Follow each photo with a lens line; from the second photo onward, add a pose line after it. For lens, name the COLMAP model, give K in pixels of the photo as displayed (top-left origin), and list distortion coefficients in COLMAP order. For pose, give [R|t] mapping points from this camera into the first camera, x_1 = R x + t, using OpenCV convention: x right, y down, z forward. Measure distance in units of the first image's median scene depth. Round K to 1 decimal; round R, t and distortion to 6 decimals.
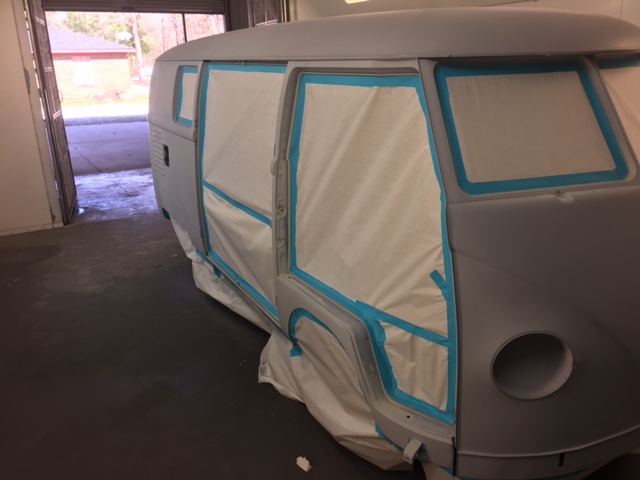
lens RADIAL K [[542.0, 0, 320.0], [0, 542.0, 240.0], [0, 0, 1]] dist [0.005309, 0.001786]
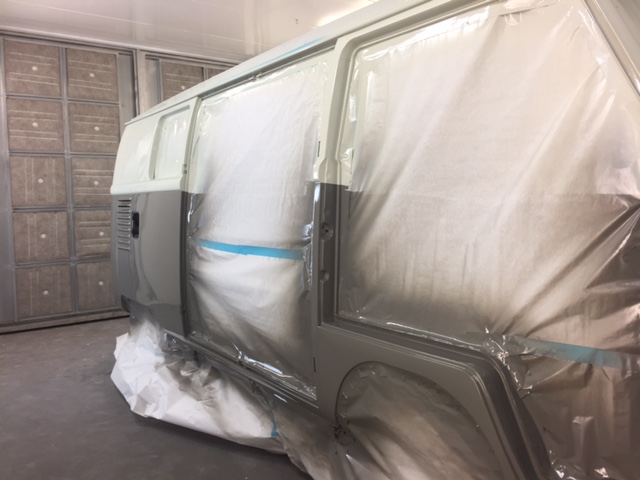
lens RADIAL K [[537.4, 0, 320.0], [0, 537.4, 240.0], [0, 0, 1]] dist [-0.043507, -0.002544]
pose [[0.993733, 0.002247, 0.111758, -0.159607], [0.025829, 0.968125, -0.249131, 0.136259], [-0.108755, 0.250456, 0.962000, 0.310386]]
